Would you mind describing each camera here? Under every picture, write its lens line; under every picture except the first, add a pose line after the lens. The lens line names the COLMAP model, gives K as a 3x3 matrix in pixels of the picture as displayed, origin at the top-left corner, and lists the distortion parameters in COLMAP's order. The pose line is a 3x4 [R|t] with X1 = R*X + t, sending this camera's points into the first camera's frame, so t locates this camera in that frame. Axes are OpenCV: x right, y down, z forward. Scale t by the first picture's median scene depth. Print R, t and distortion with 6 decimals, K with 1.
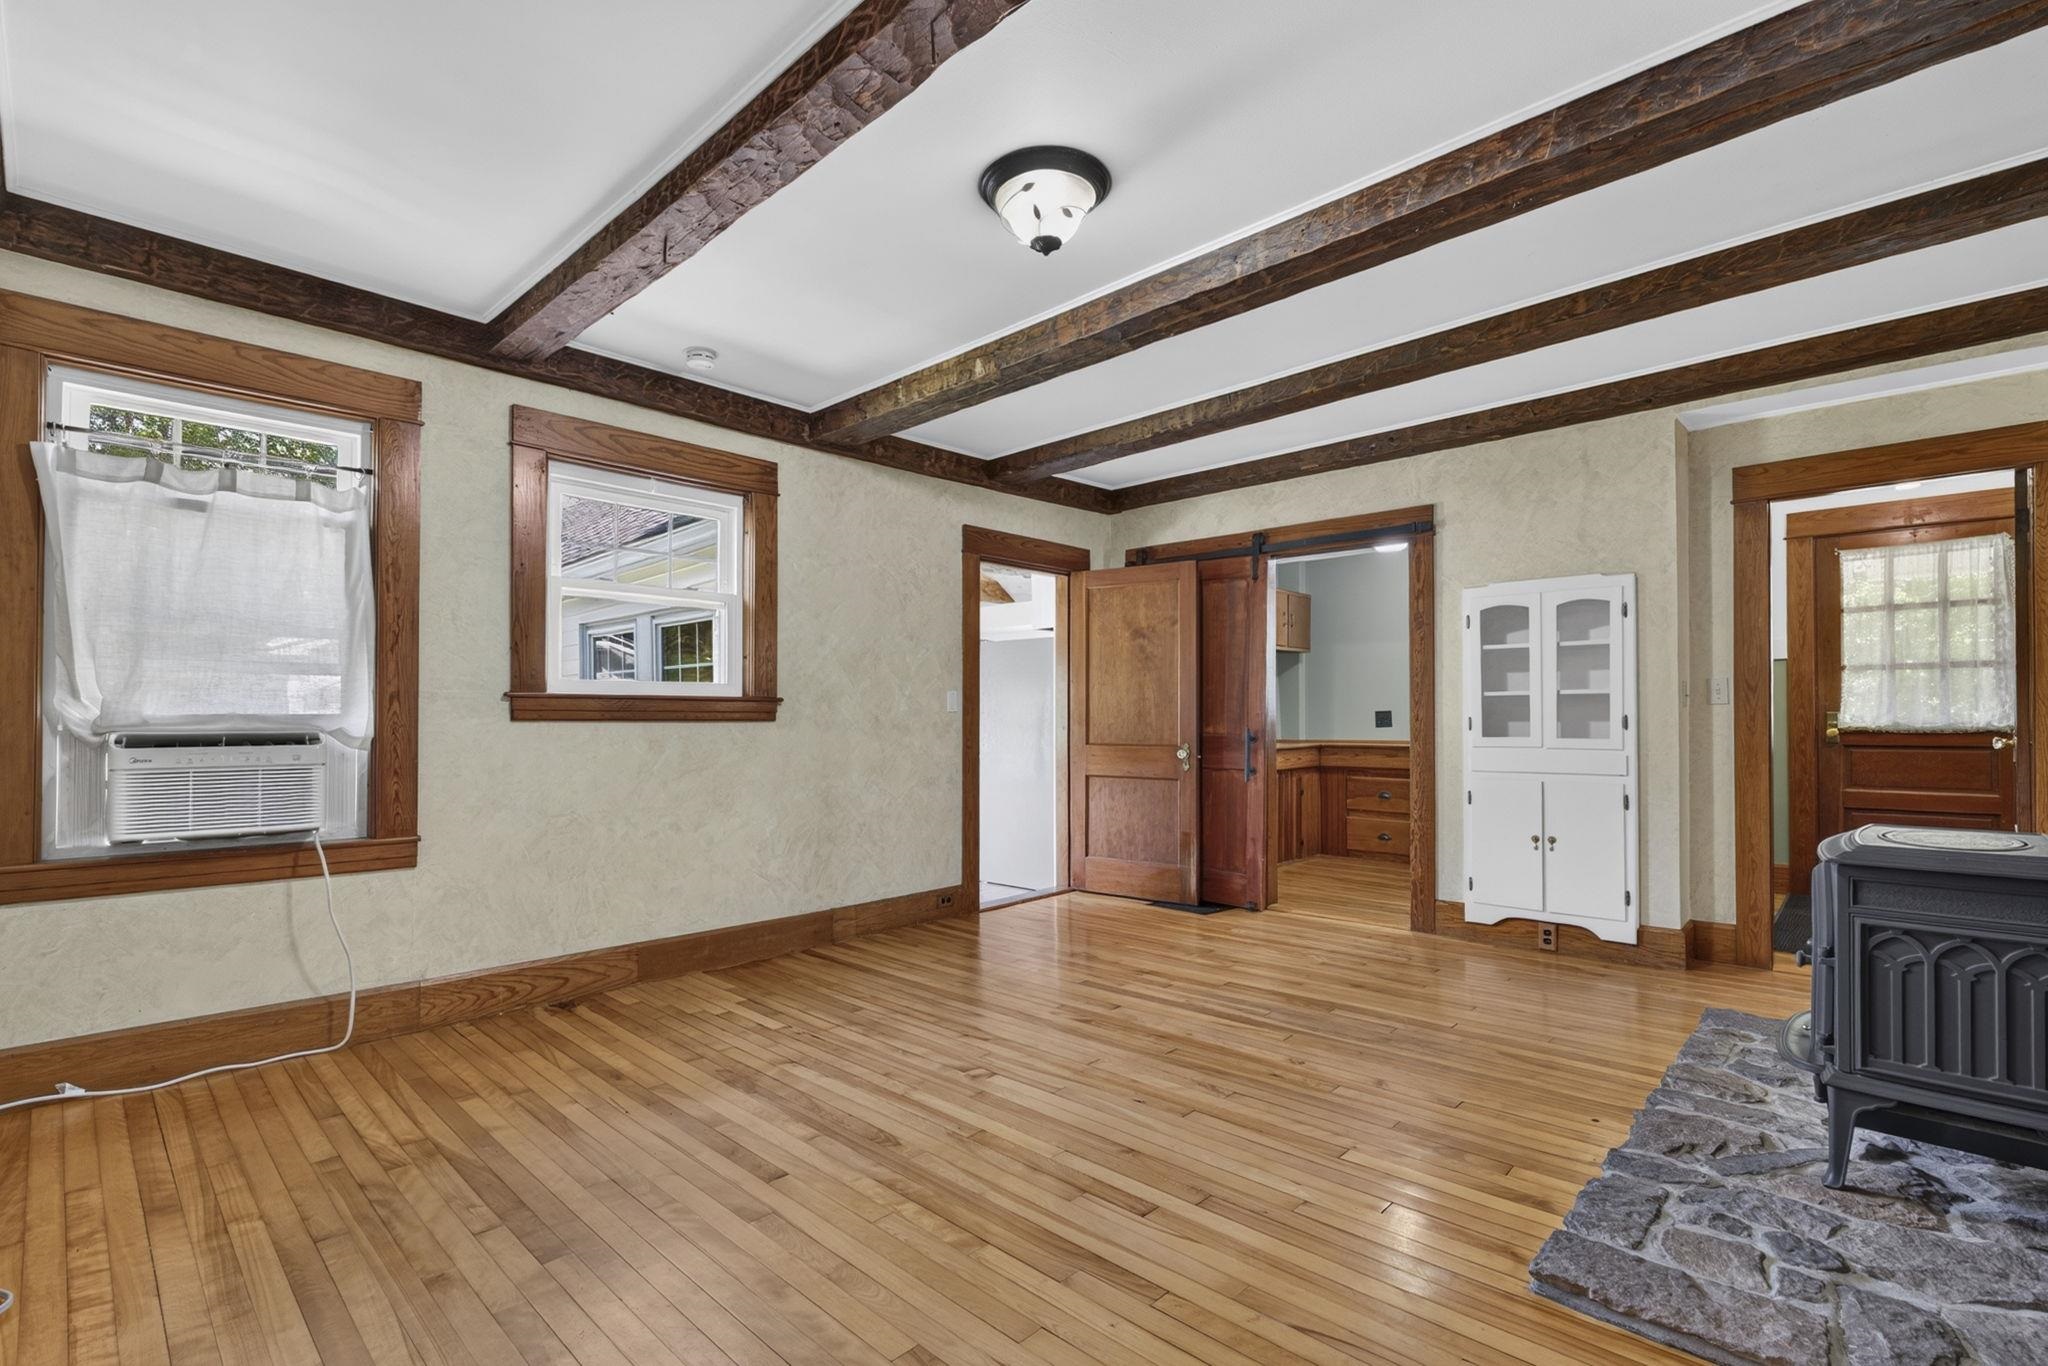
lens RADIAL K [[934.2, 0, 1015.7], [0, 934.2, 689.2], [0, 0, 1]] dist [-0.000240, 0.000046]
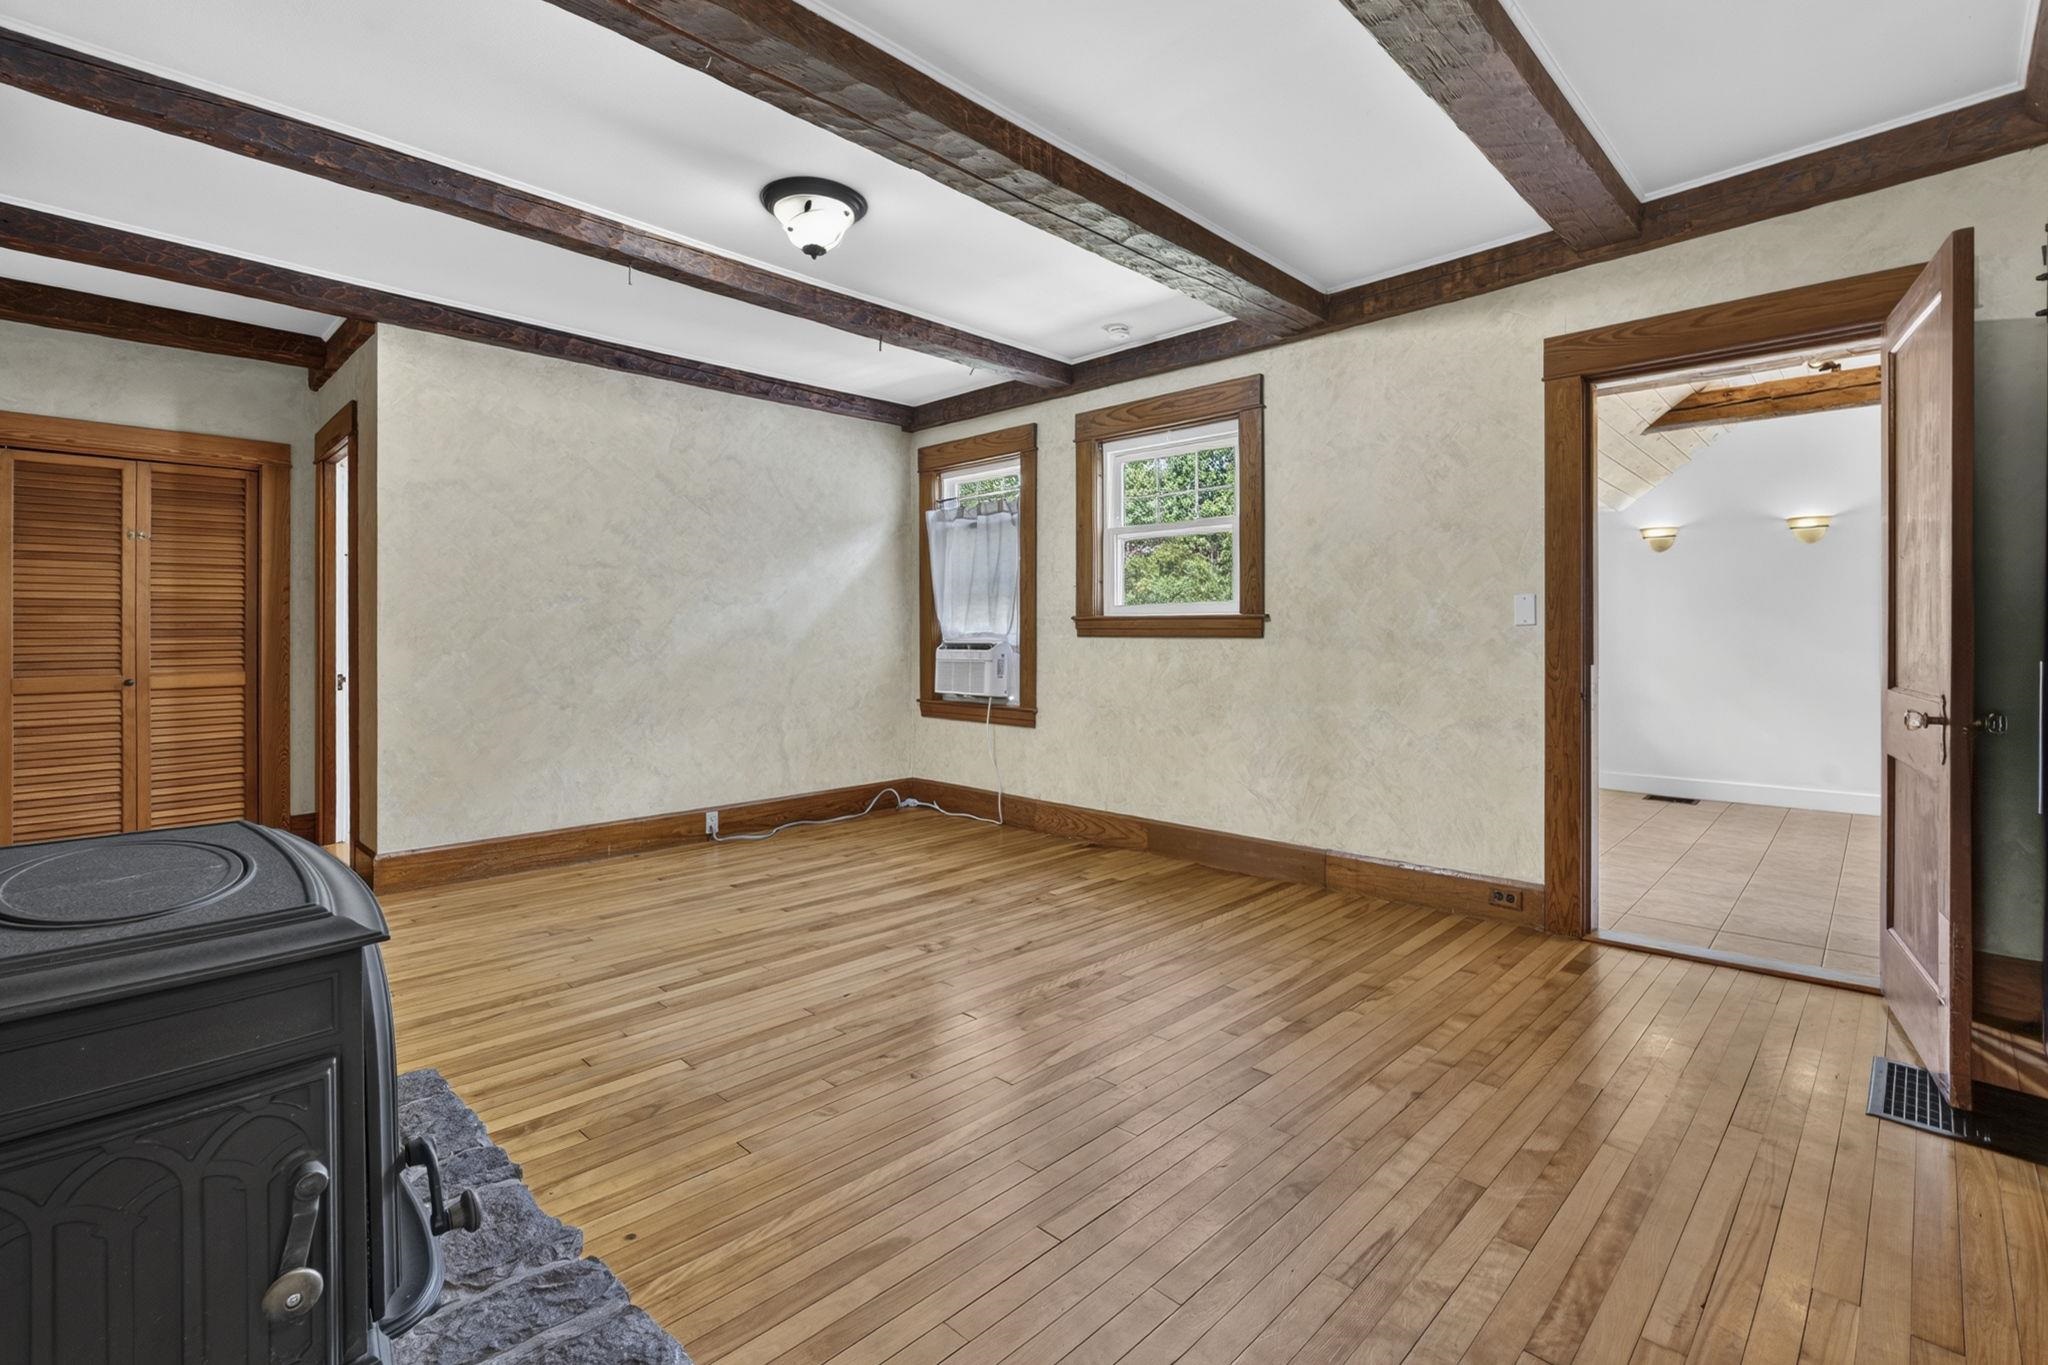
lens RADIAL K [[928.0, 0, 974.3], [0, 928.0, 629.1], [0, 0, 1]] dist [0.002394, 0.000231]
pose [[-0.033231, -0.007568, -0.999419, 0.784647], [0.029847, 0.999518, -0.008561, 0.026317], [0.999002, -0.030114, -0.032990, 0.789593]]
